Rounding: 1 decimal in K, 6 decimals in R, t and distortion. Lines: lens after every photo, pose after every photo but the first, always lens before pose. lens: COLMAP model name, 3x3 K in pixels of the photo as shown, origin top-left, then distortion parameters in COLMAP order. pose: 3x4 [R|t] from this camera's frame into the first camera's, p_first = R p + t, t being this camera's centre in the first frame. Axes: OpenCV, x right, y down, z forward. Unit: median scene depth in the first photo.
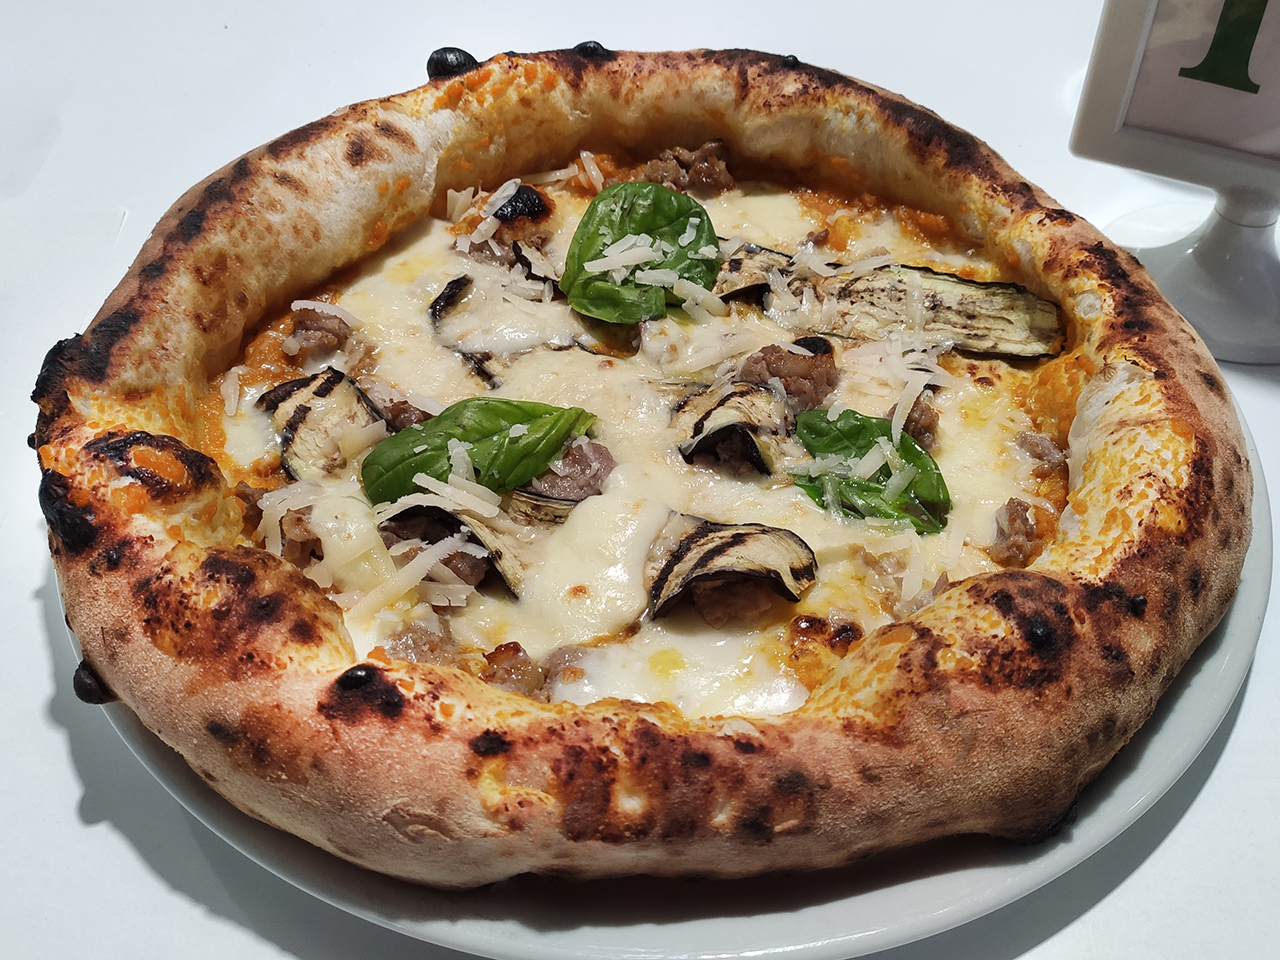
lens RADIAL K [[1287.0, 0, 658.5], [0, 1287.0, 438.9], [0, 0, 1]] dist [0.058486, -0.163480]
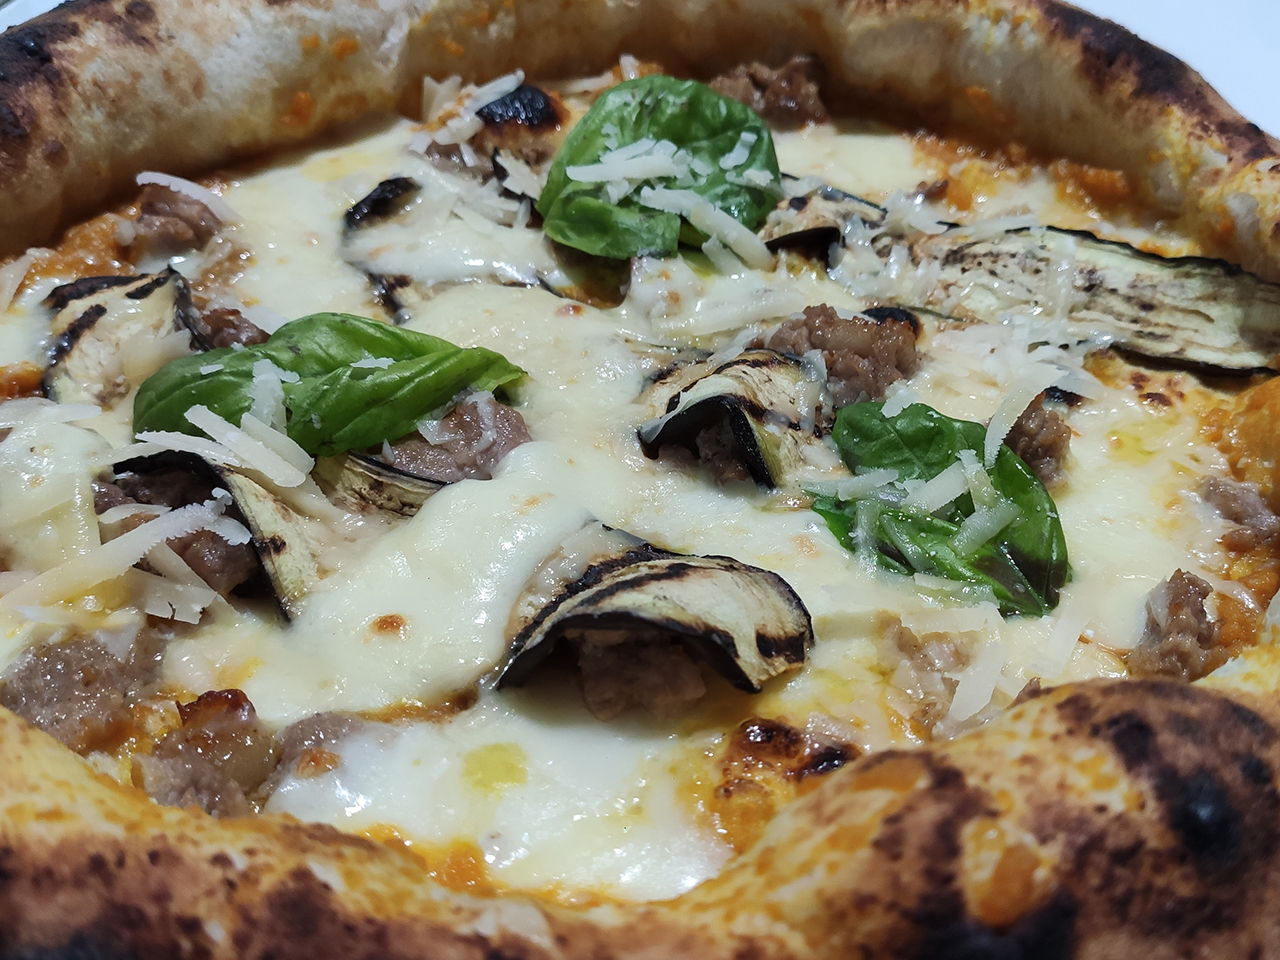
lens RADIAL K [[1249.1, 0, 693.0], [0, 1249.1, 480.4], [0, 0, 1]] dist [0.060494, -0.159477]
pose [[0.984829, 0.122078, -0.123320, 0.116169], [-0.129972, 0.989814, -0.058102, 0.060509], [0.114971, 0.073249, 0.990665, 0.392273]]
